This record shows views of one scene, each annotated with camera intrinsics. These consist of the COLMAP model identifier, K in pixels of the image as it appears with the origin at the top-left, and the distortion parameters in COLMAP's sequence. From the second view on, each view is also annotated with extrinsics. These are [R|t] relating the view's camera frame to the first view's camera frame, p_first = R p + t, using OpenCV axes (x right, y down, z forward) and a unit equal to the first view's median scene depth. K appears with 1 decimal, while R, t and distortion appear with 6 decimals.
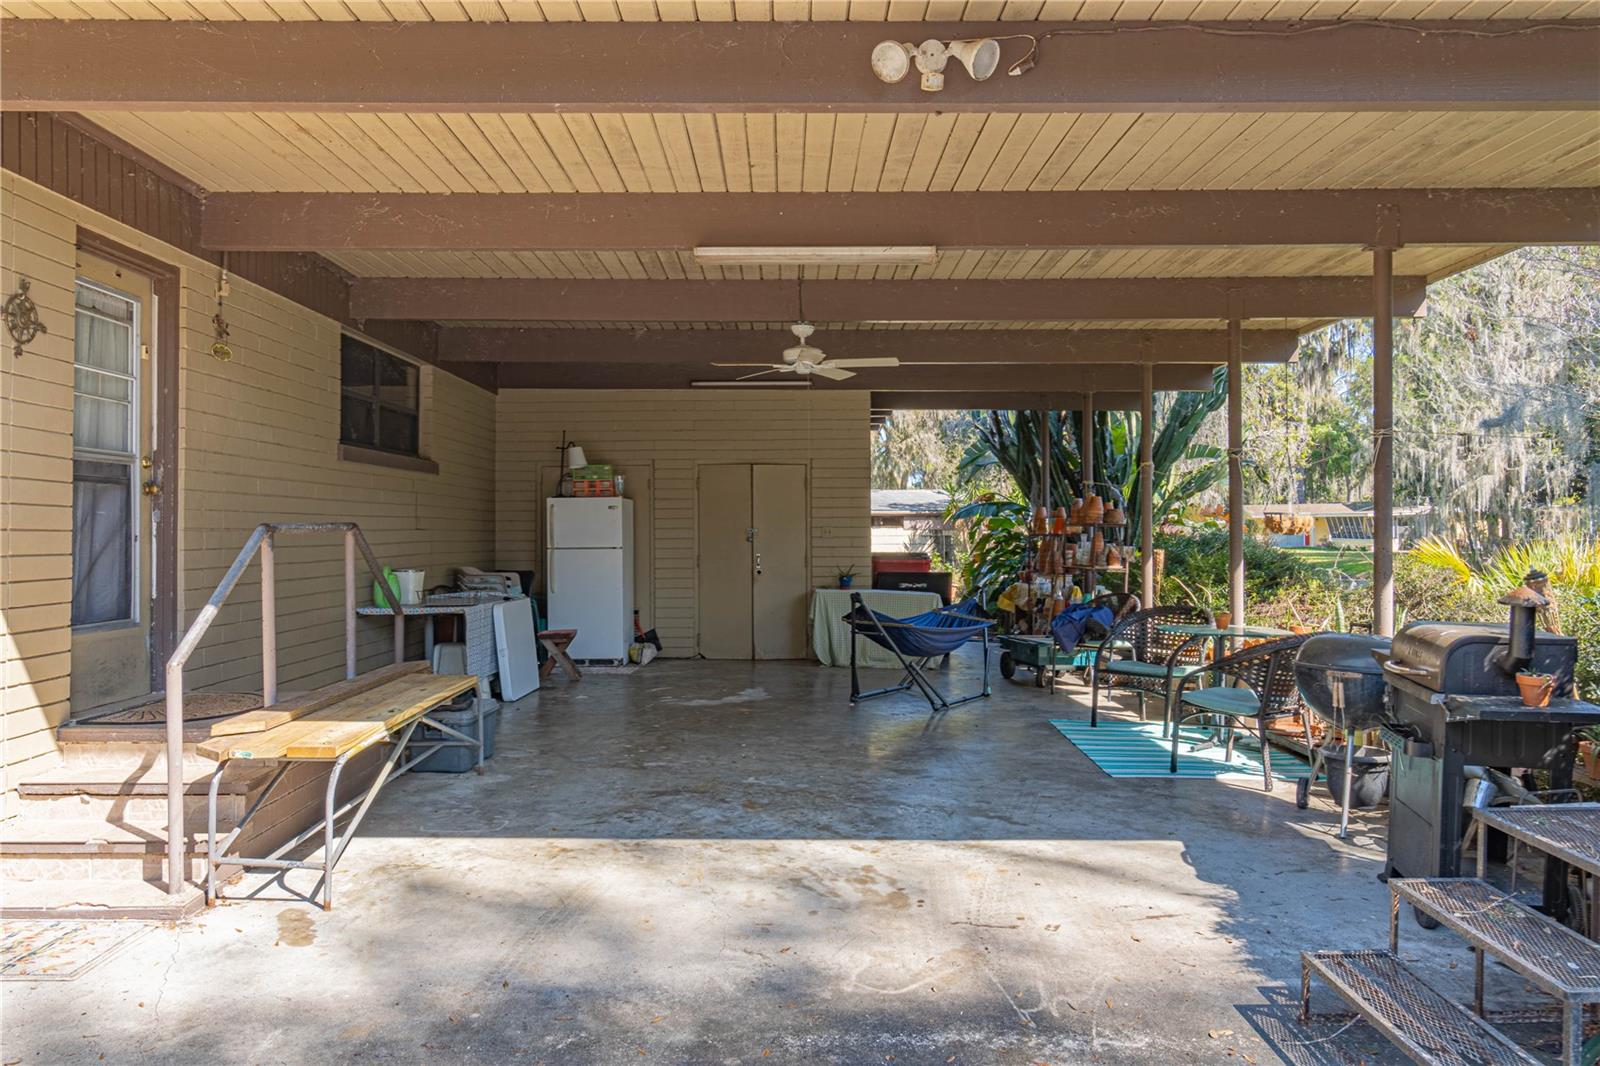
lens RADIAL K [[1169.6, 0, 798.5], [0, 1169.6, 535.2], [0, 0, 1]] dist [-0.005929, 0.013477]
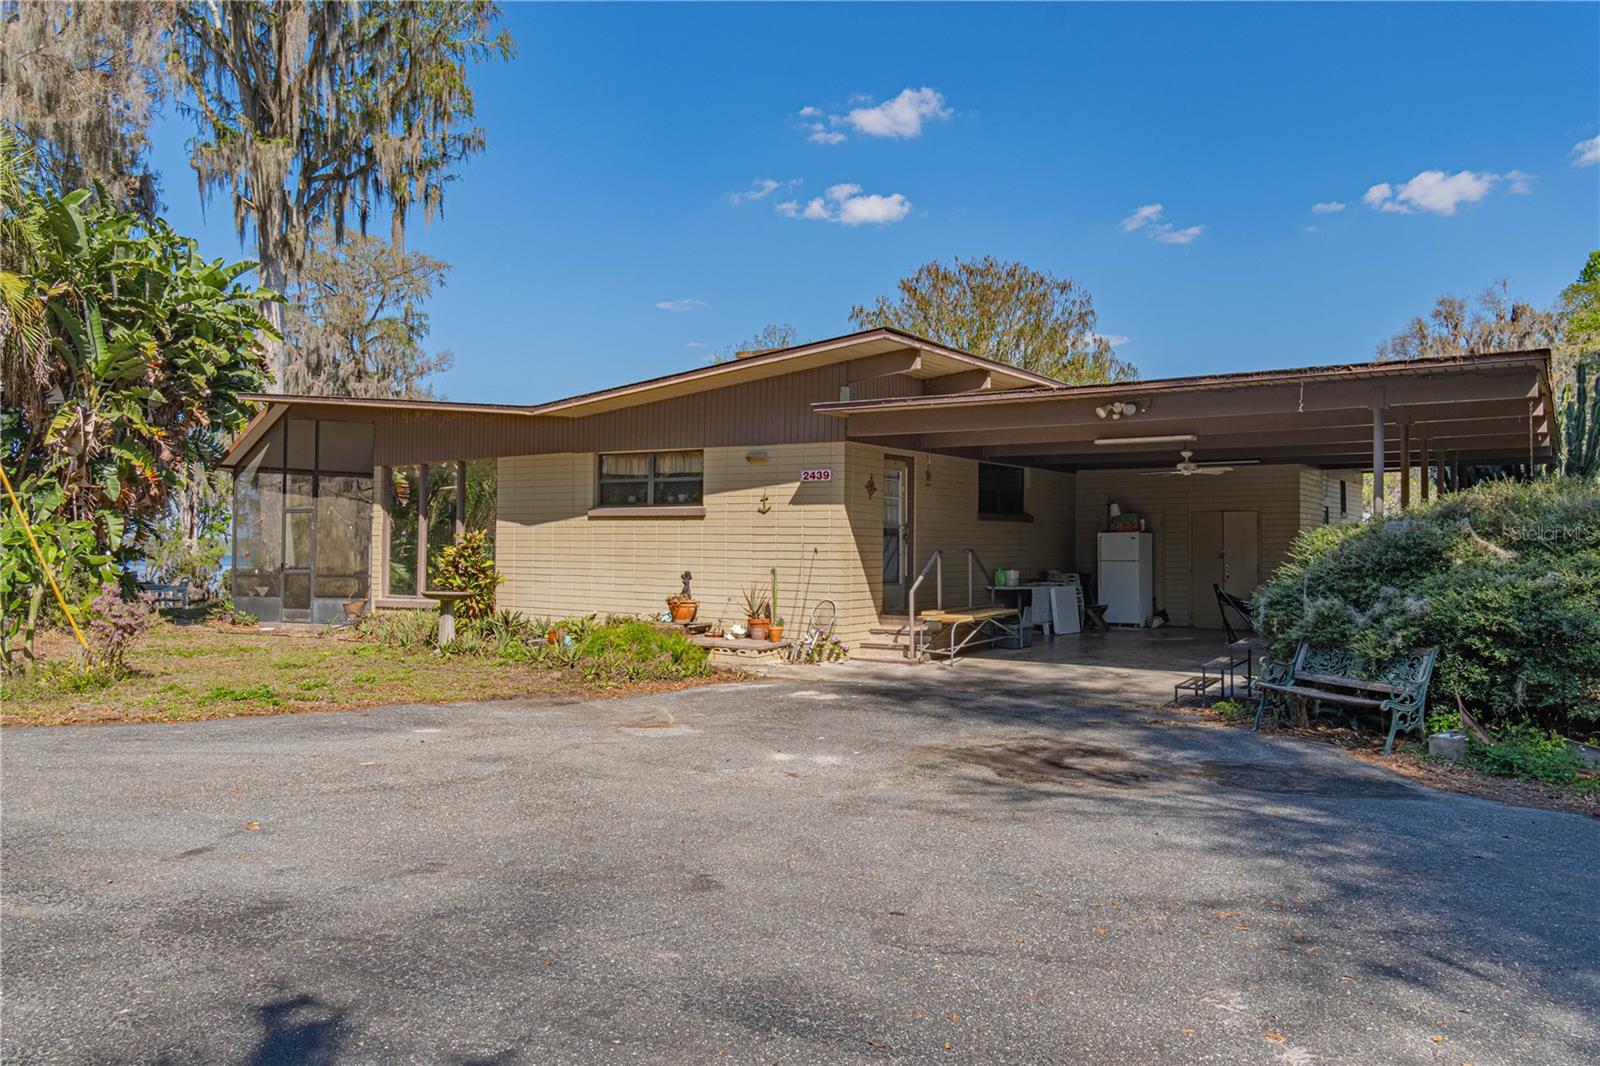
lens RADIAL K [[1169.6, 0, 800.2], [0, 1169.6, 530.0], [0, 0, 1]] dist [-0.005929, 0.013477]
pose [[0.828790, -0.005017, -0.559538, 0.586977], [-0.004891, 0.999857, -0.016210, -0.006726], [0.559539, 0.016172, 0.828646, -1.066157]]
